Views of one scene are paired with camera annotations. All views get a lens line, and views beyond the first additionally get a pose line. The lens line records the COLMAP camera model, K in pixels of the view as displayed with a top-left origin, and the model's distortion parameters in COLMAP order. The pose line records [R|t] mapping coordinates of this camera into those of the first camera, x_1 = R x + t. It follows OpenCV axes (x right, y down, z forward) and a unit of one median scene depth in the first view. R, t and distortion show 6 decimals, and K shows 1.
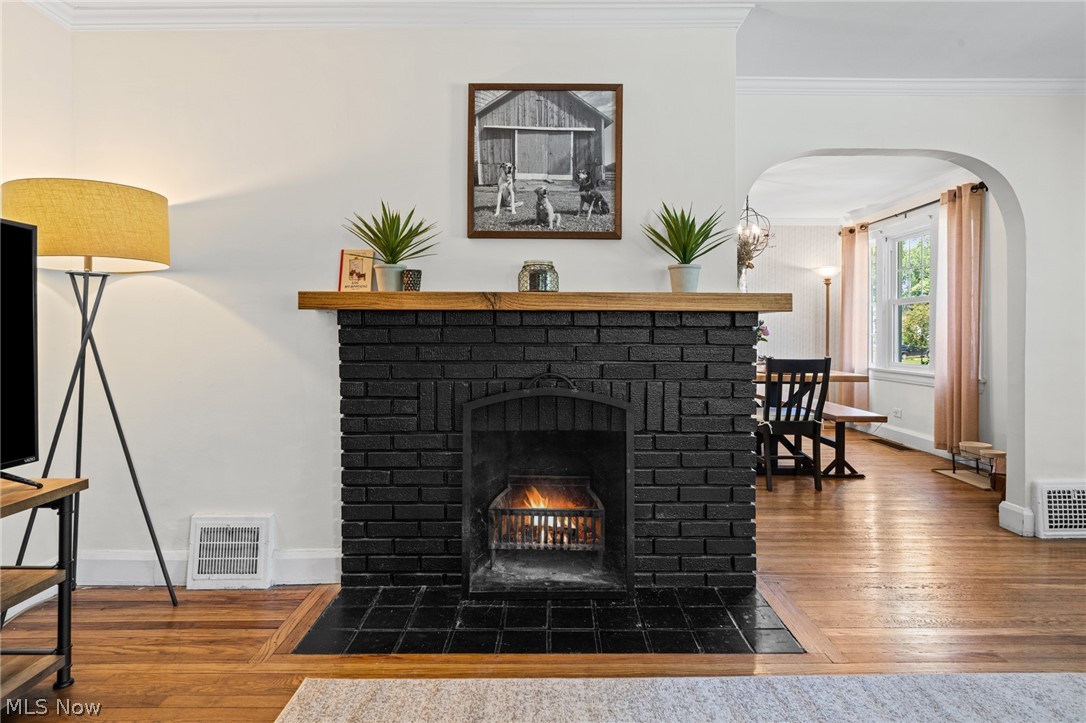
lens RADIAL K [[616.2, 0, 551.1], [0, 616.2, 333.7], [0, 0, 1]] dist [-0.001259, 0.000850]
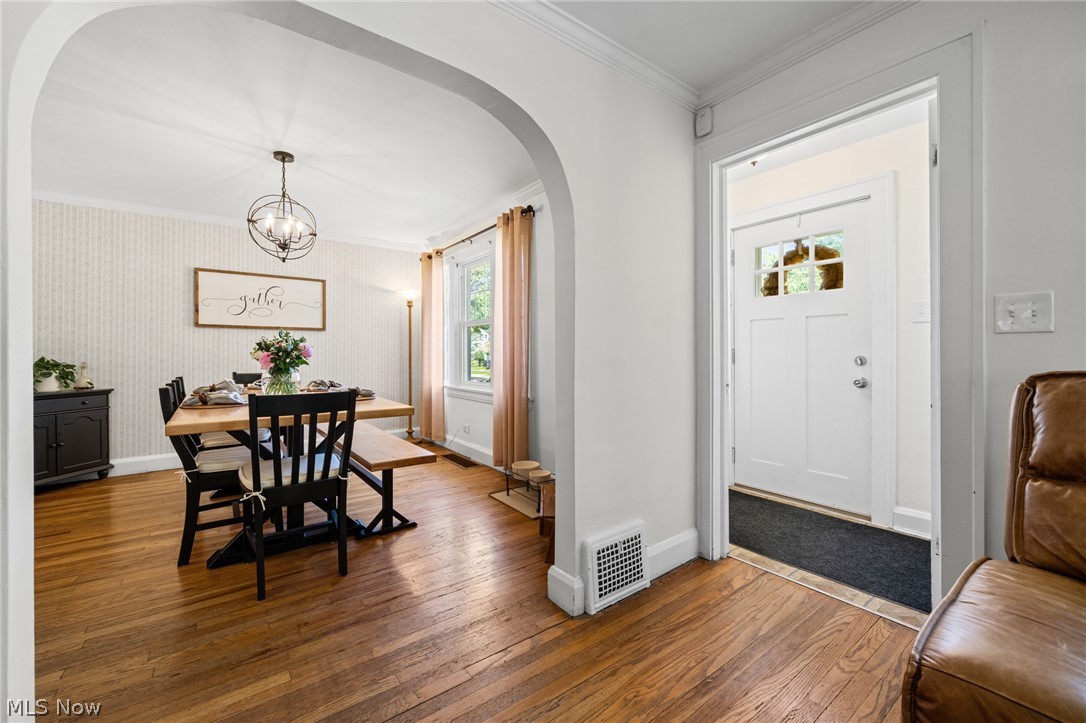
lens RADIAL K [[434.5, 0, 539.1], [0, 434.5, 348.3], [0, 0, 1]] dist [0.000180, -0.000181]
pose [[0.811324, -0.000091, 0.584597, 0.504434], [0.006716, 0.999935, -0.009166, -0.002860], [-0.584559, 0.011363, 0.811272, 0.708323]]
